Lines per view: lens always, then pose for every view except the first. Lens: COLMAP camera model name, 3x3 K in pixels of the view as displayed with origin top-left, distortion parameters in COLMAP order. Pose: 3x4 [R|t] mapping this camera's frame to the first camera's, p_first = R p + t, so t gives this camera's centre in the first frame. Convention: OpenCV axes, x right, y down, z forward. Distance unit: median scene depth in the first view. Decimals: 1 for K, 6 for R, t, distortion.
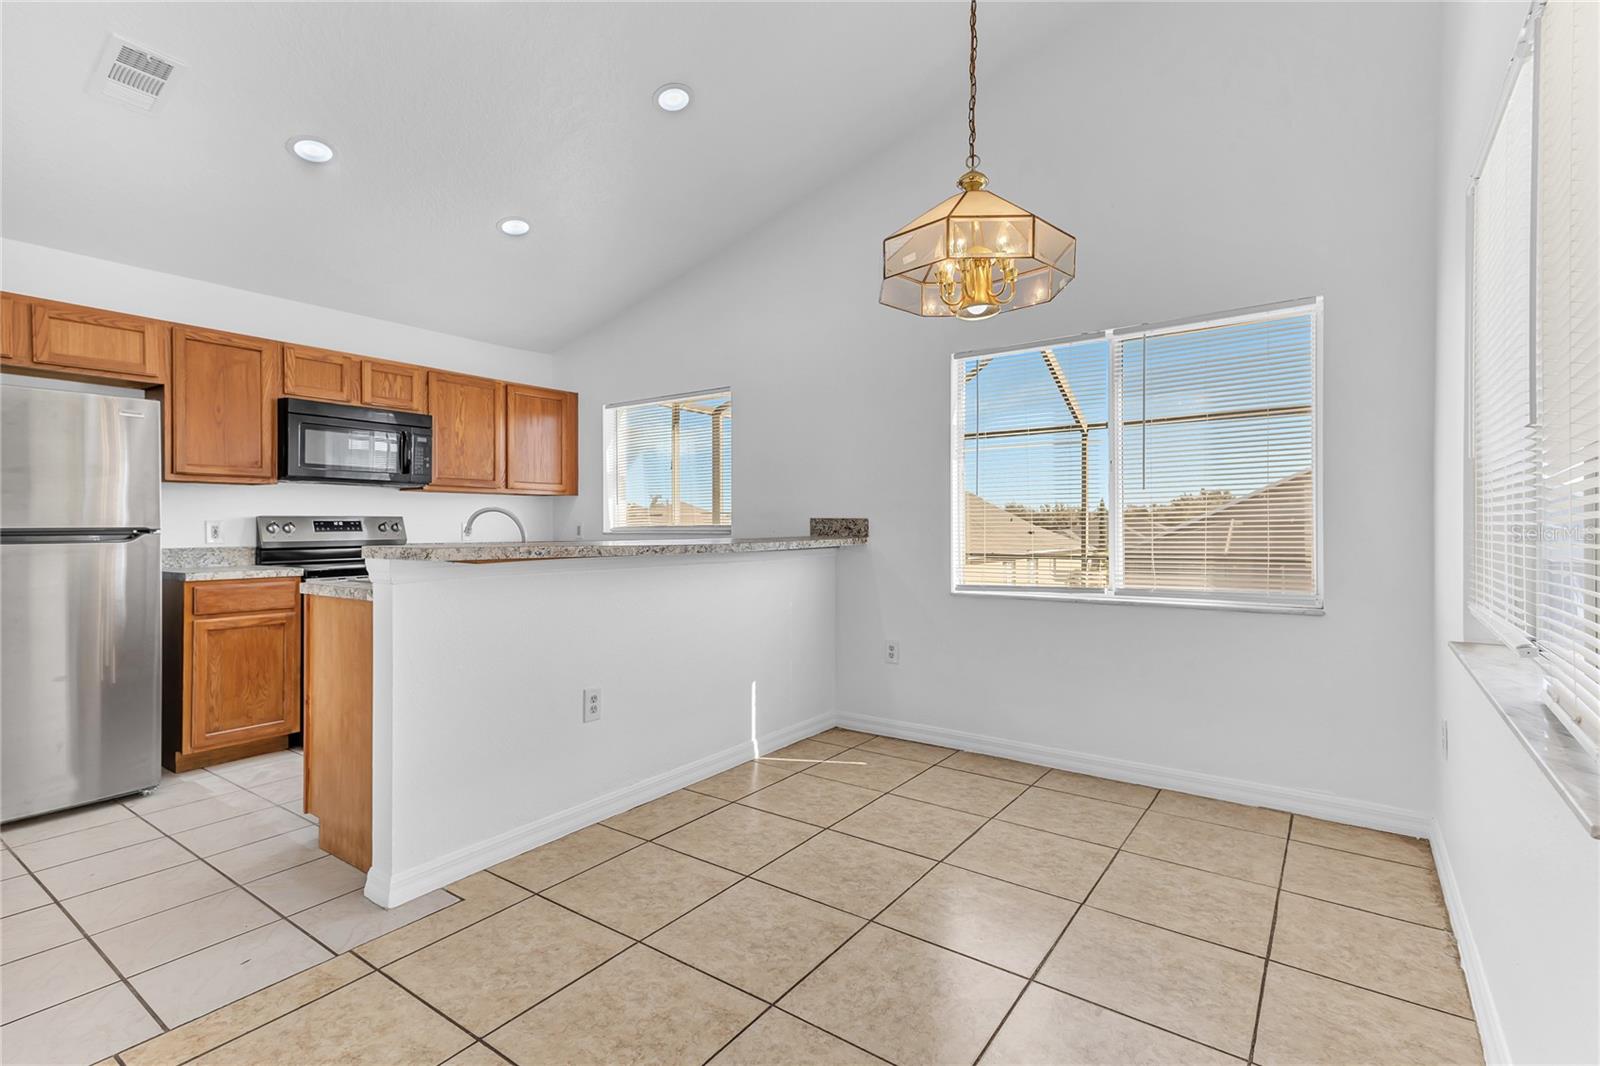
lens RADIAL K [[736.0, 0, 800.7], [0, 736.0, 520.9], [0, 0, 1]] dist [0.031759, -0.002677]
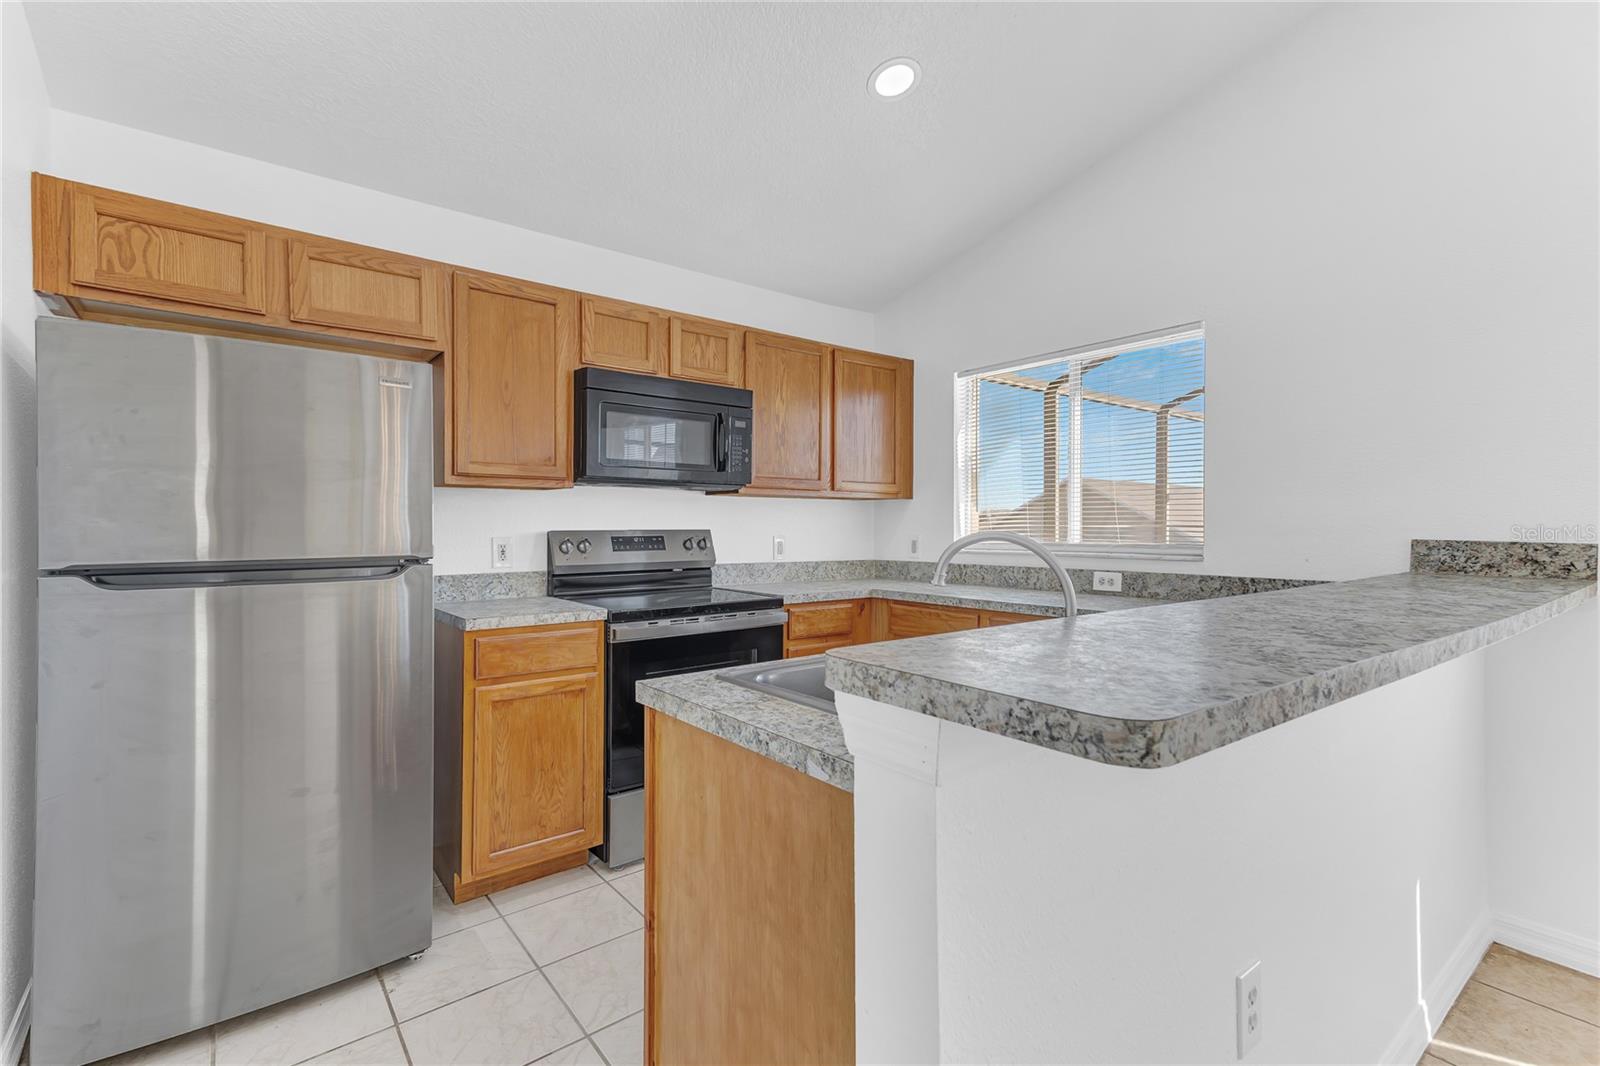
lens RADIAL K [[736.0, 0, 800.0], [0, 736.0, 519.7], [0, 0, 1]] dist [0.031759, -0.002677]
pose [[0.960085, 0.001455, -0.279706, -0.291169], [-0.001792, 0.999998, -0.000951, -0.018430], [0.279704, 0.001414, 0.960085, 0.376201]]
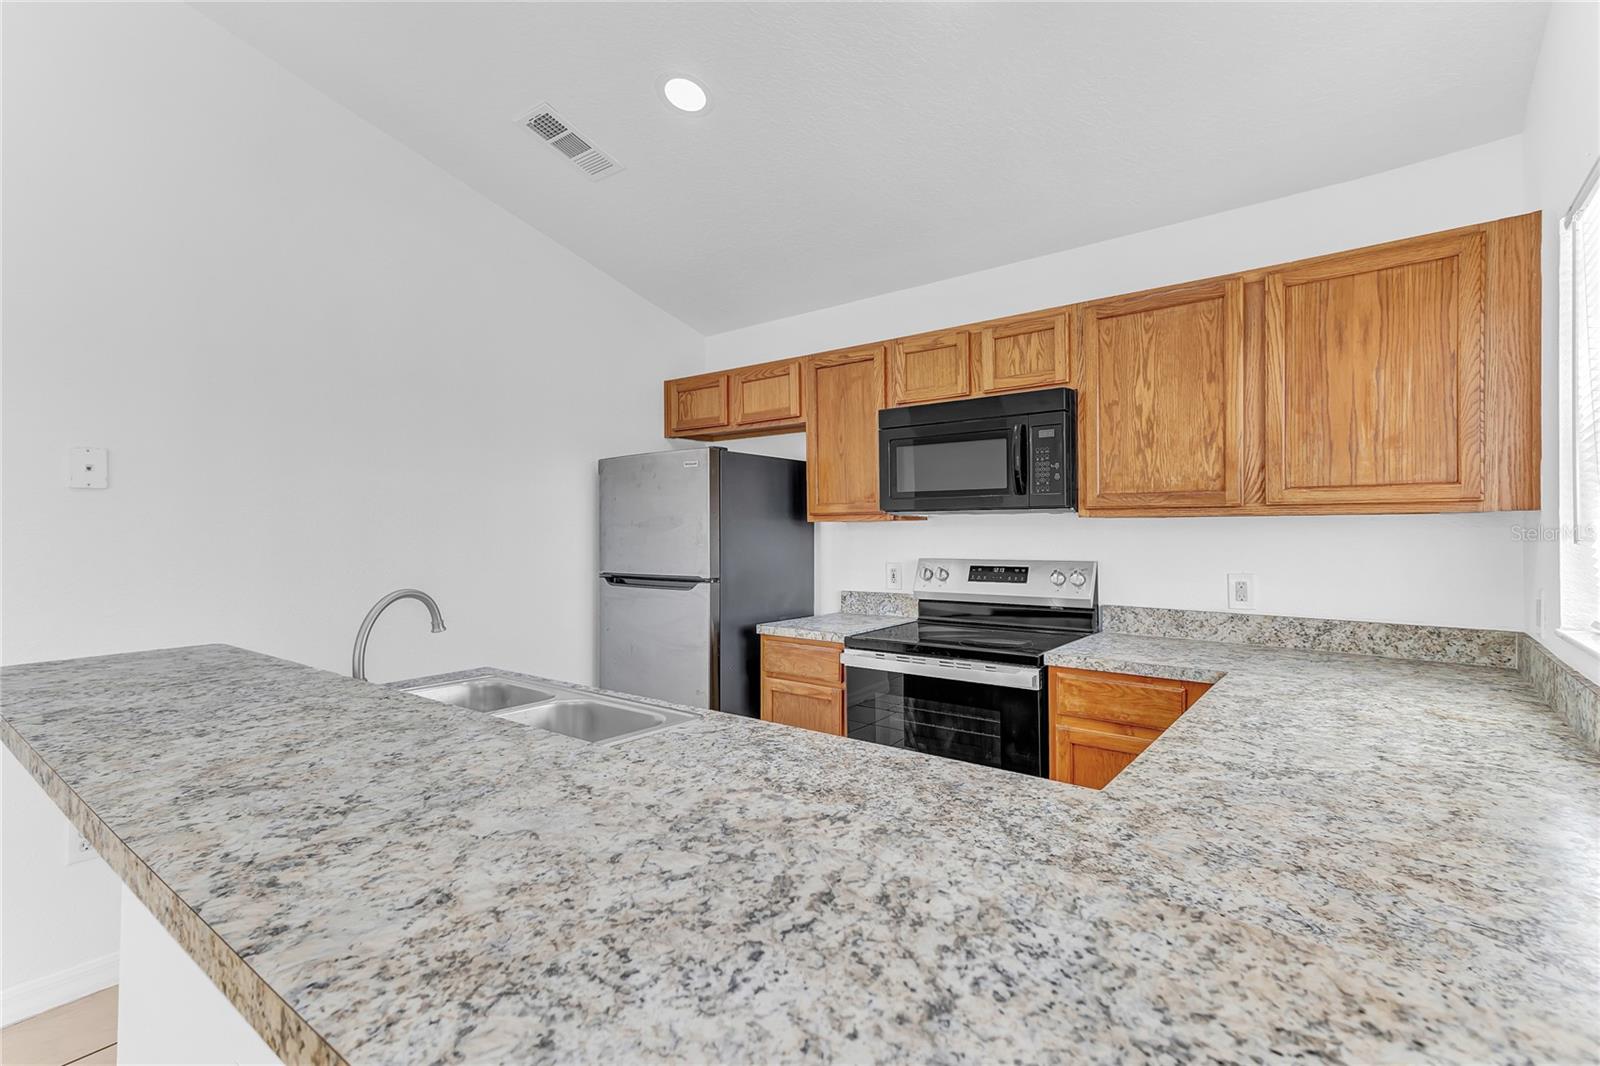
lens RADIAL K [[736.0, 0, 810.5], [0, 736.0, 526.7], [0, 0, 1]] dist [0.031759, -0.002677]
pose [[-0.035636, 0.000836, -0.999364, 0.084153], [0.013420, 0.999910, 0.000357, -0.045011], [0.999275, -0.013398, -0.035644, 0.955843]]
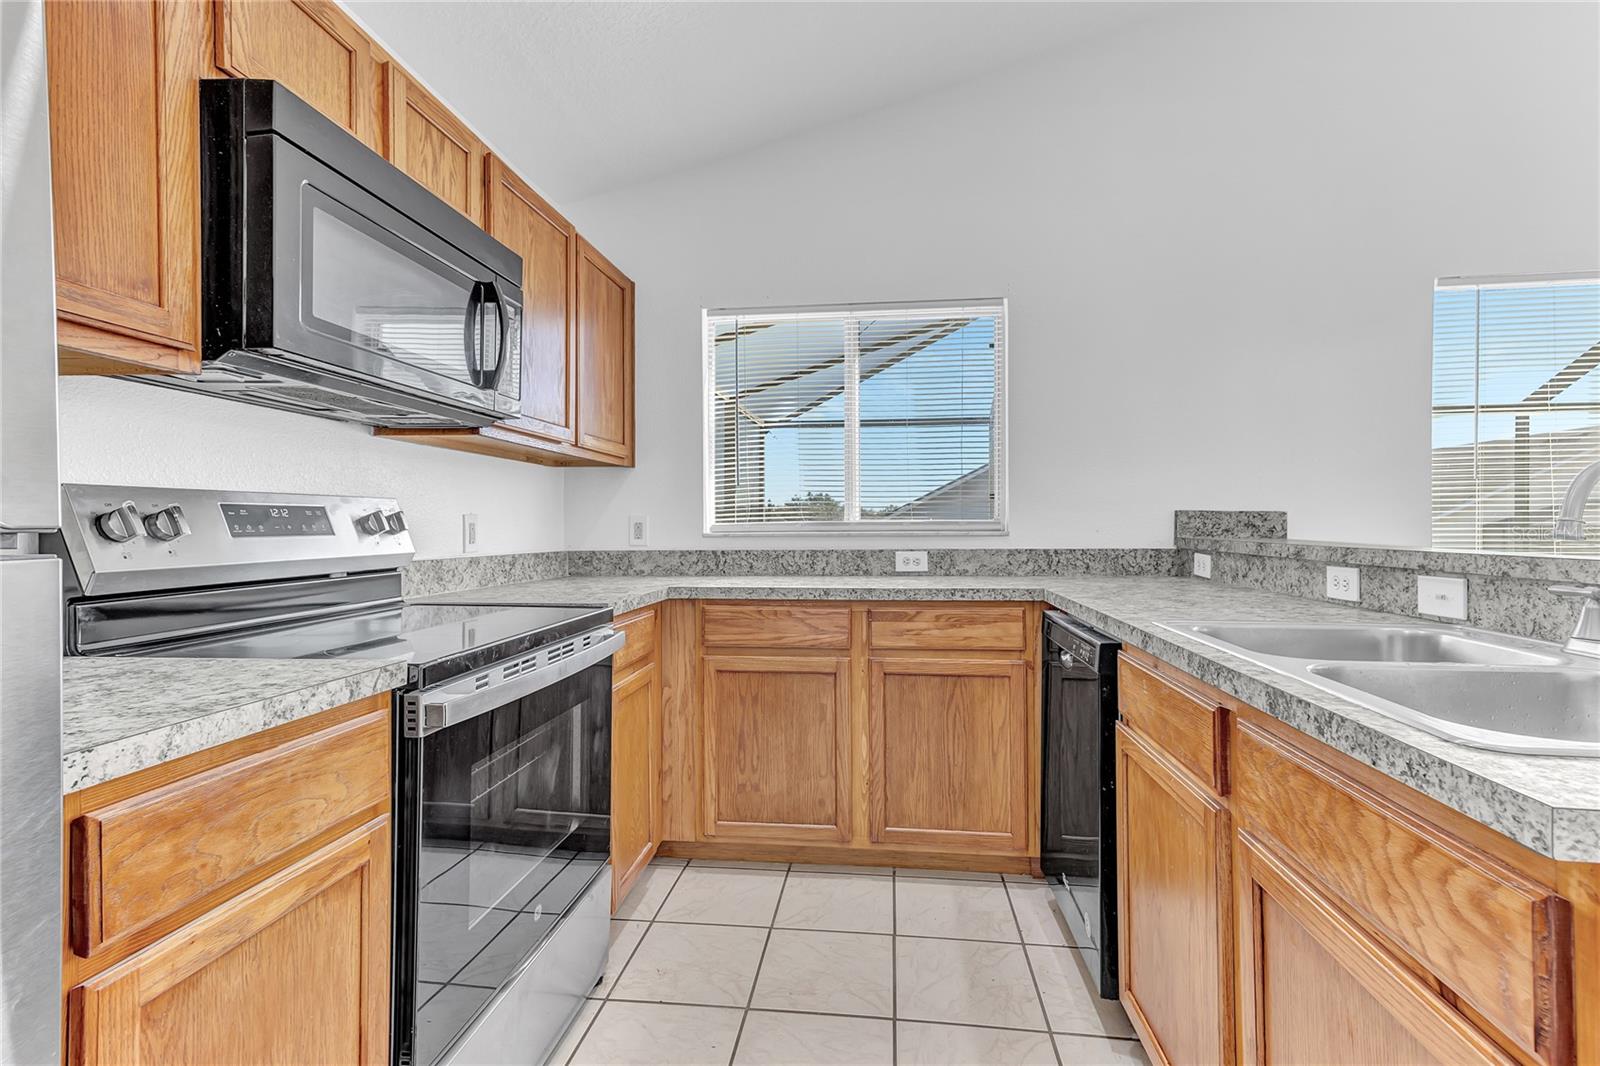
lens RADIAL K [[736.0, 0, 805.4], [0, 736.0, 524.1], [0, 0, 1]] dist [0.031759, -0.002677]
pose [[0.877514, 0.000793, 0.479550, -0.644671], [-0.002398, 0.999993, 0.002734, 0.008086], [-0.479545, -0.003549, 0.877510, 0.639929]]
